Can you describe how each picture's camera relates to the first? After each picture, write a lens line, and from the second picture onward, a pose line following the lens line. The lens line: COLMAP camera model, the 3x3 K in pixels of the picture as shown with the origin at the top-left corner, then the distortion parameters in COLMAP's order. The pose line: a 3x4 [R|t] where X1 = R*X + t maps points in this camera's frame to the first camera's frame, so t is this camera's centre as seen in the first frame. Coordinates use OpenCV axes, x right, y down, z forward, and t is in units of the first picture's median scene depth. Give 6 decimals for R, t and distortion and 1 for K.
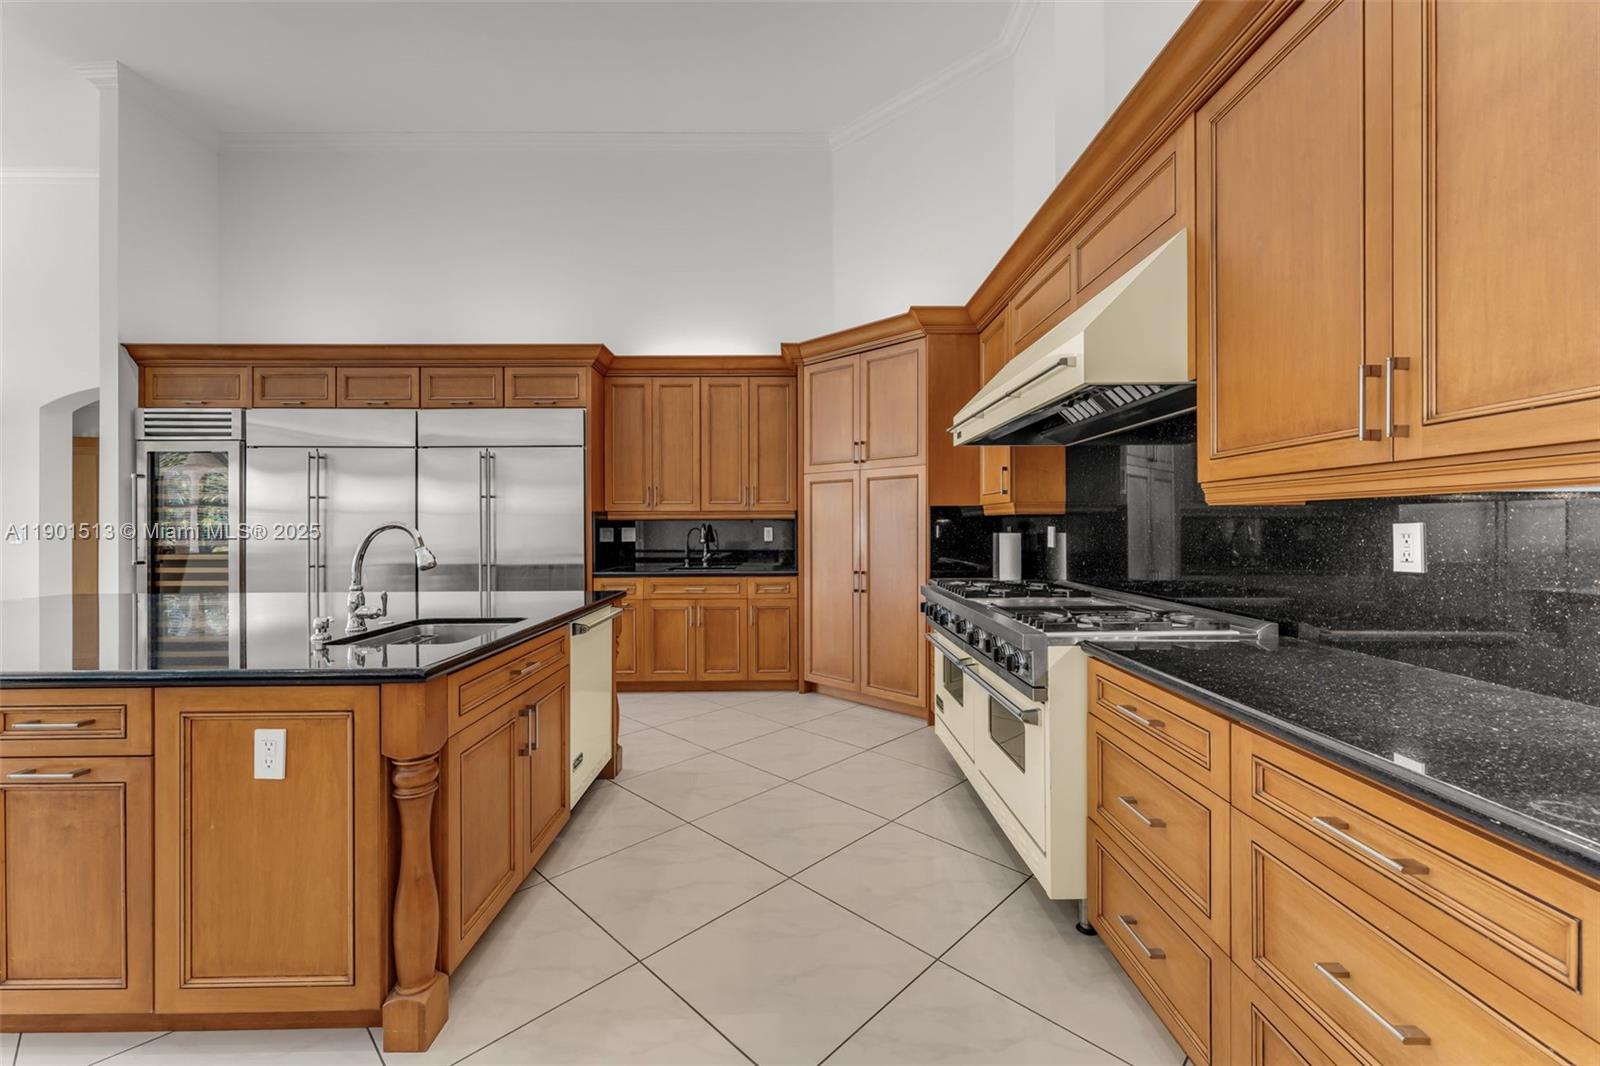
lens RADIAL K [[640.7, 0, 801.6], [0, 640.7, 523.9], [0, 0, 1]] dist [0.000884, 0.000160]
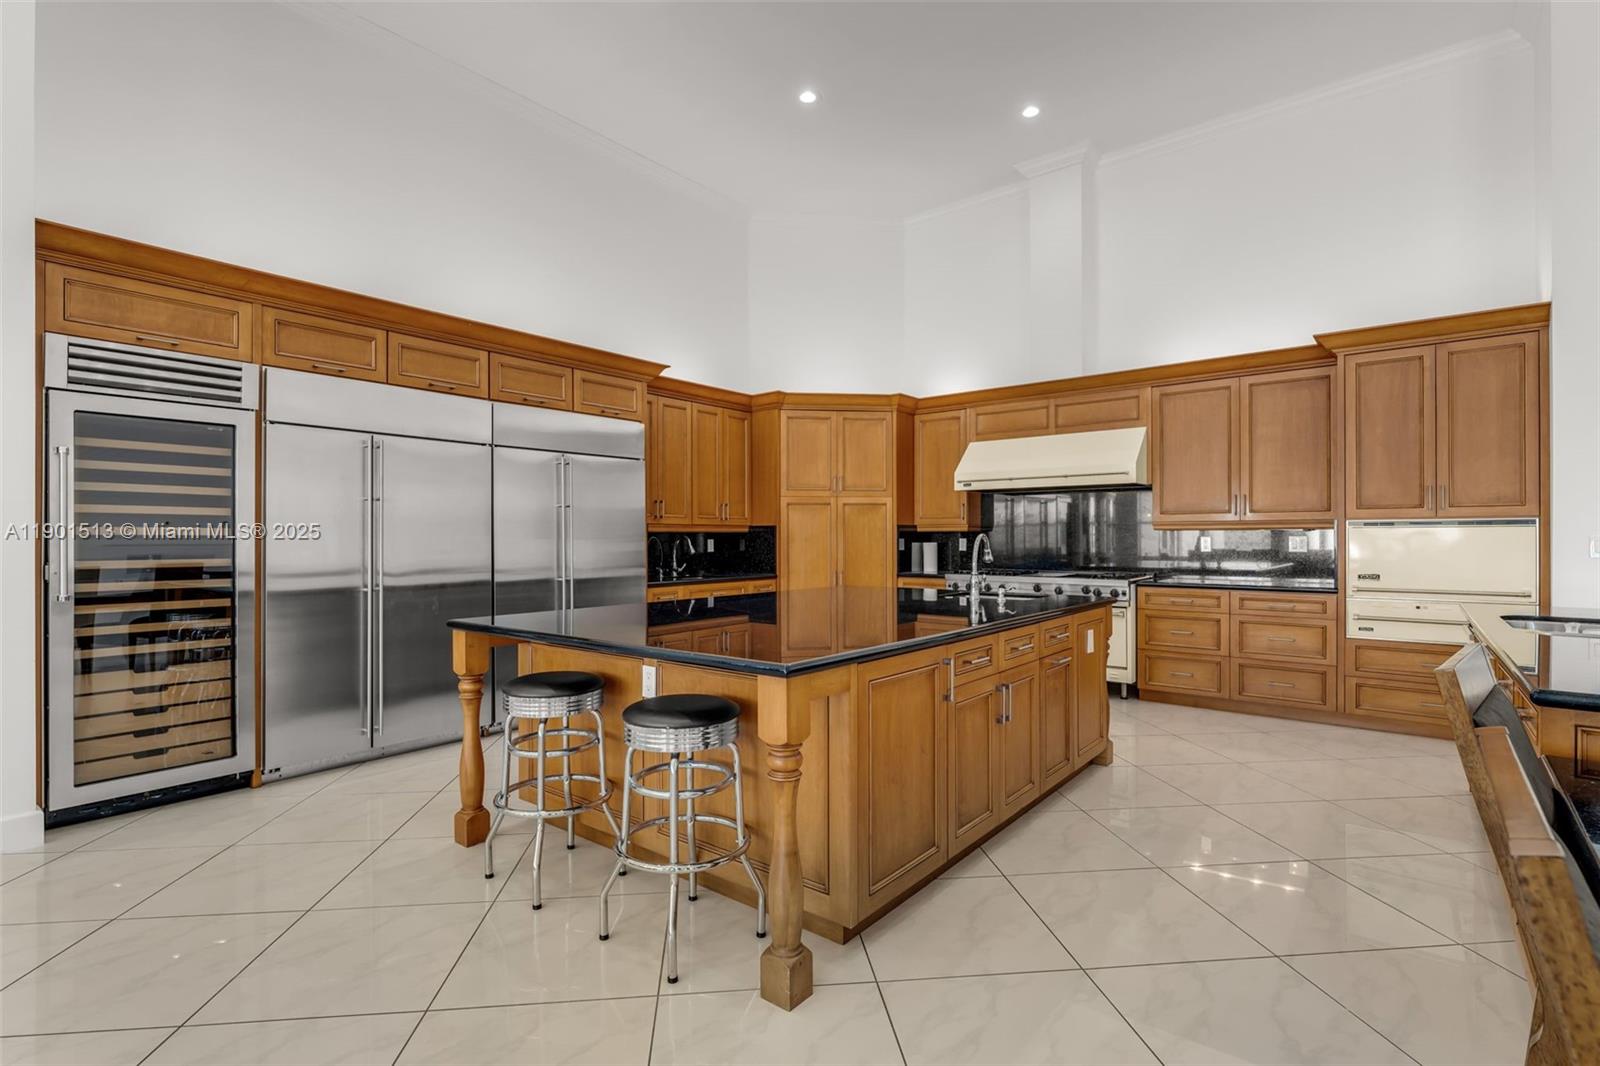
lens RADIAL K [[755.3, 0, 793.2], [0, 755.3, 539.9], [0, 0, 1]] dist [0.000018, -0.000578]
pose [[0.640806, 0.000445, 0.767703, -1.126360], [-0.004764, 0.999983, 0.003396, 0.001935], [-0.767688, -0.005834, 0.640797, 0.040766]]
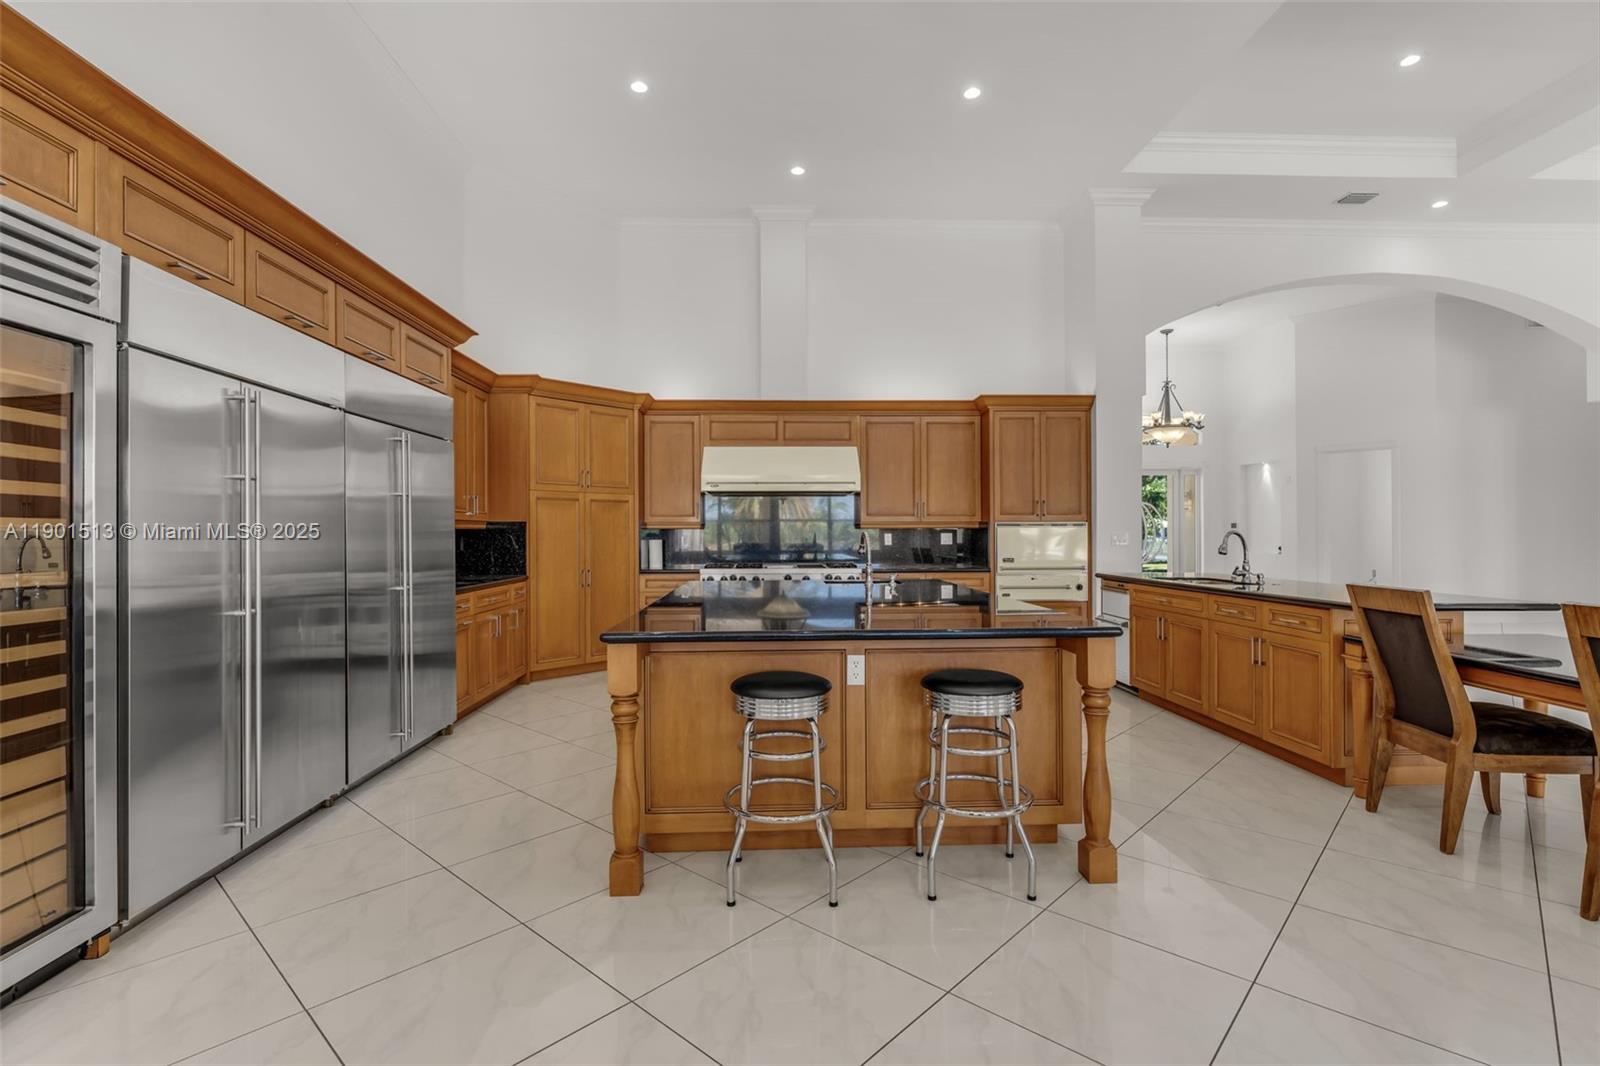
lens RADIAL K [[755.3, 0, 795.3], [0, 755.3, 532.6], [0, 0, 1]] dist [0.000018, -0.000578]
pose [[-0.026470, 0.007115, 0.999624, -1.370834], [-0.000945, 0.999974, -0.007143, 0.007633], [-0.999649, -0.001134, -0.026462, 0.574689]]
